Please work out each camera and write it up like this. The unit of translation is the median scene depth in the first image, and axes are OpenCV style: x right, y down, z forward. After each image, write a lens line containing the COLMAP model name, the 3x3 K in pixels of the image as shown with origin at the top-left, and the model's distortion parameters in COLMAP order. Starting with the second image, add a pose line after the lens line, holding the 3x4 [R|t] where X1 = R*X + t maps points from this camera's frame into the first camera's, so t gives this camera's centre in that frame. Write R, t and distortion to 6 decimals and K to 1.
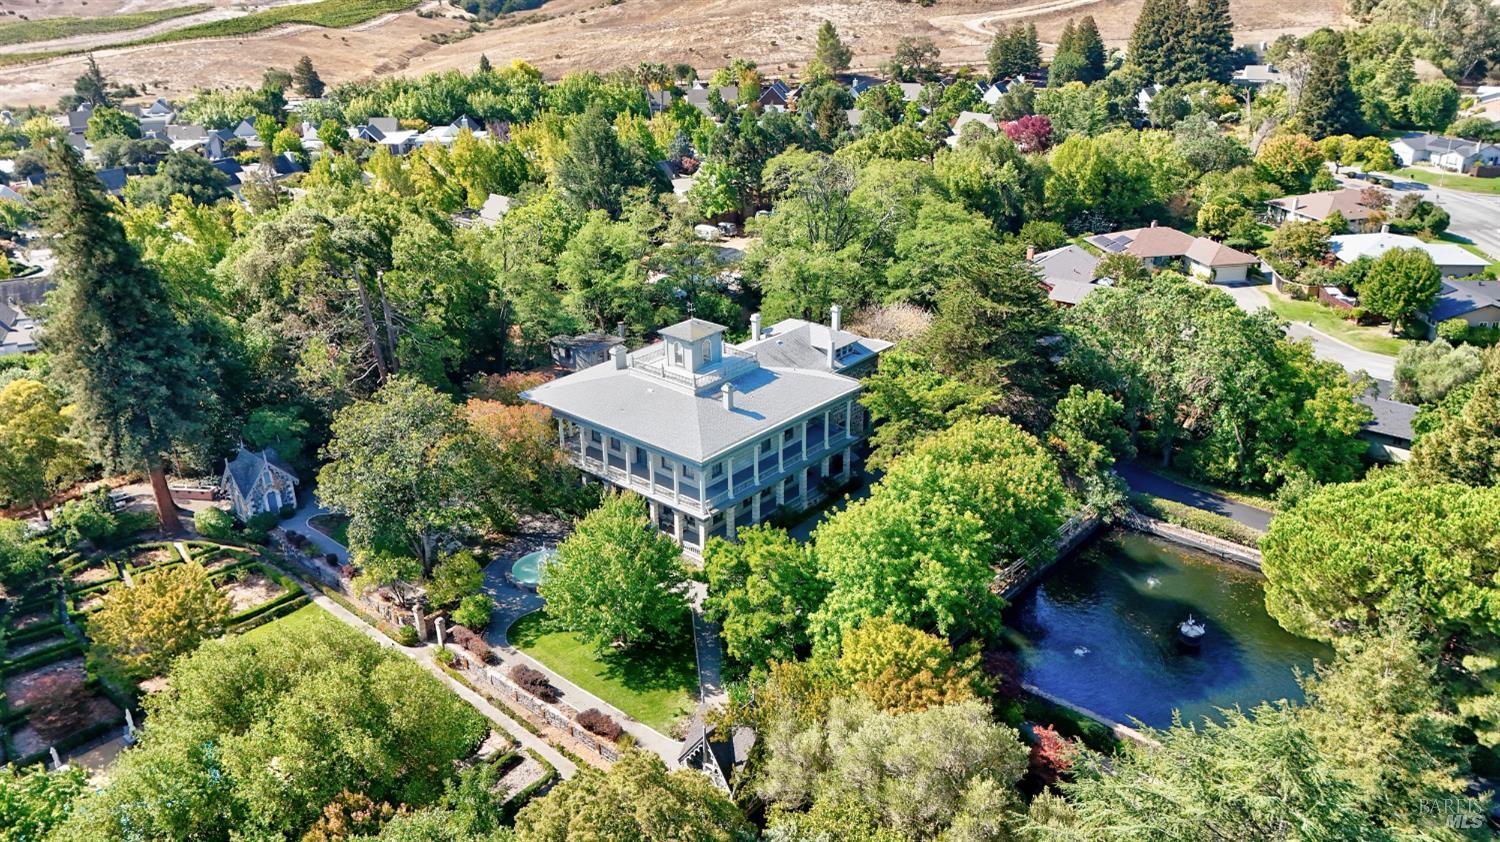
lens RADIAL K [[1121.1, 0, 745.3], [0, 1121.1, 414.9], [0, 0, 1]] dist [0.052937, -0.047663]
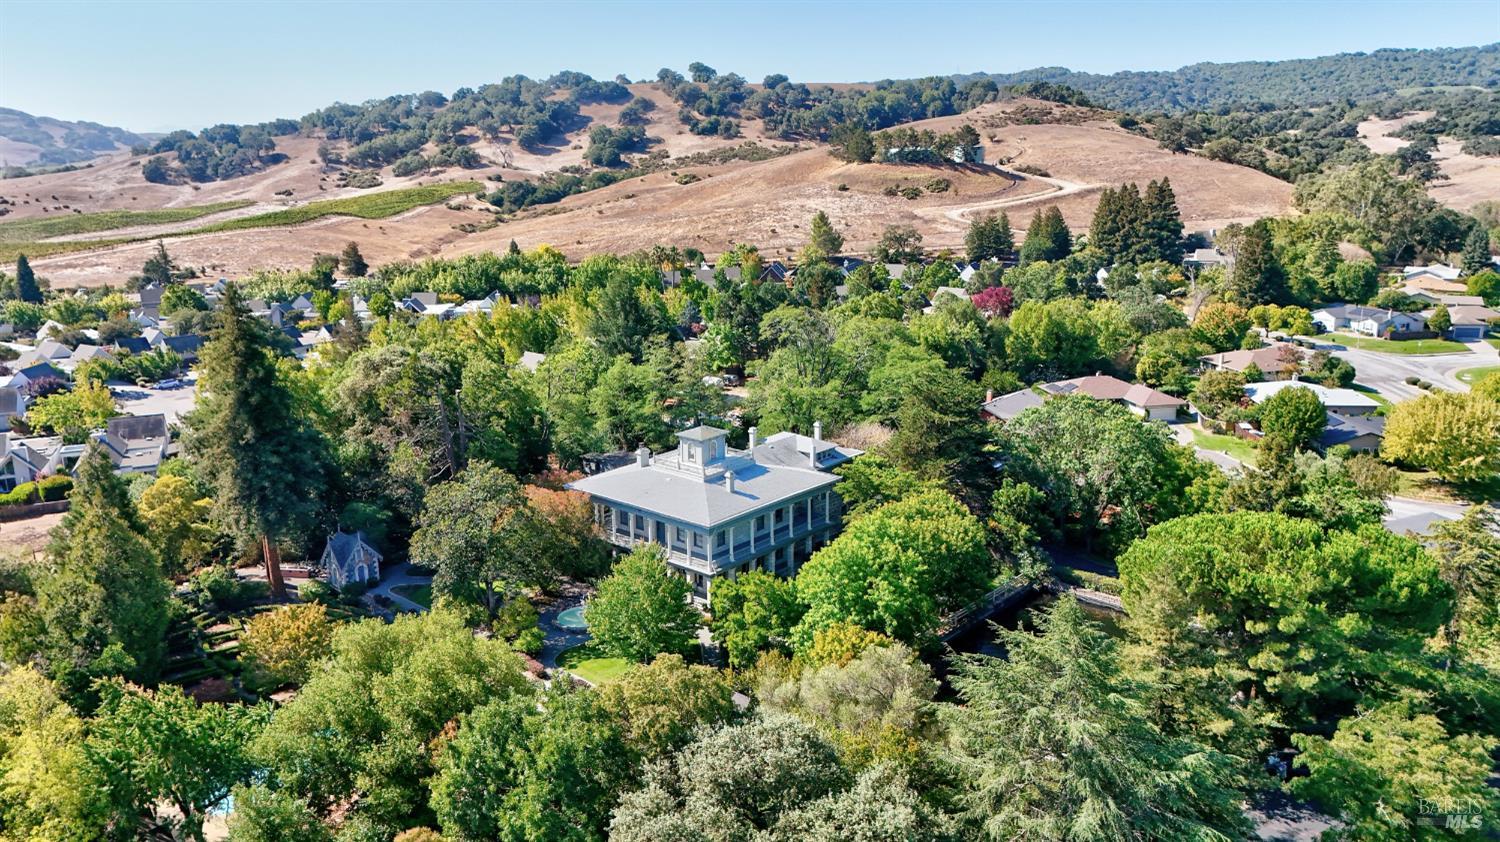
lens RADIAL K [[1121.1, 0, 746.8], [0, 1121.1, 423.9], [0, 0, 1]] dist [0.052937, -0.047663]
pose [[0.999997, -0.000292, -0.002345, 0.004974], [-0.000067, 0.988420, -0.151744, 0.082310], [0.002362, 0.151744, 0.988417, -0.198217]]
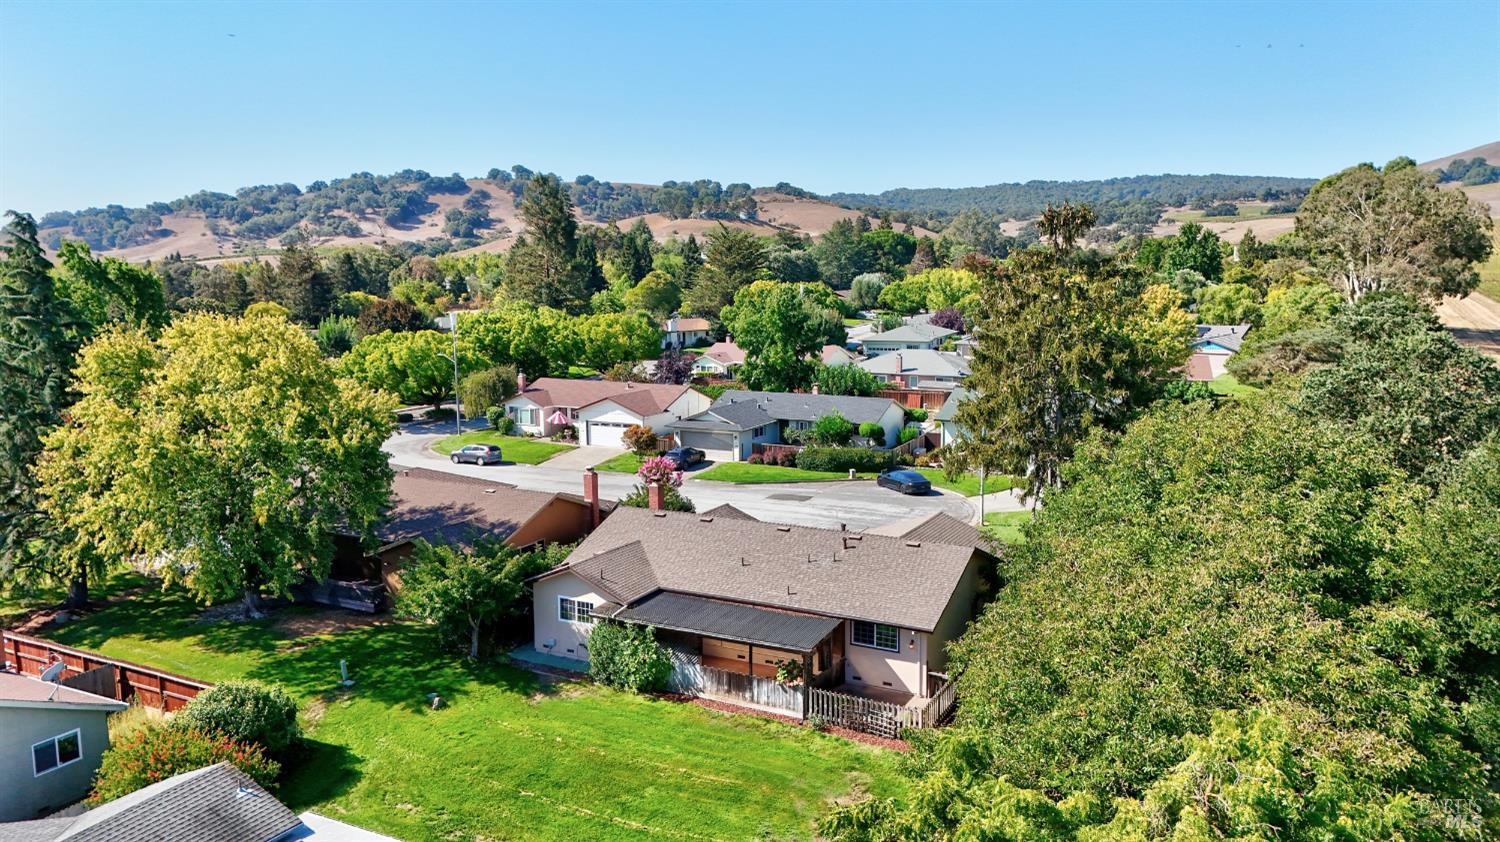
lens RADIAL K [[1121.1, 0, 758.4], [0, 1121.1, 424.2], [0, 0, 1]] dist [0.052937, -0.047663]
pose [[0.972121, -0.029570, 0.232606, -0.677410], [0.088006, 0.965504, -0.245063, 1.225802], [-0.217336, 0.258702, 0.941190, -2.039190]]
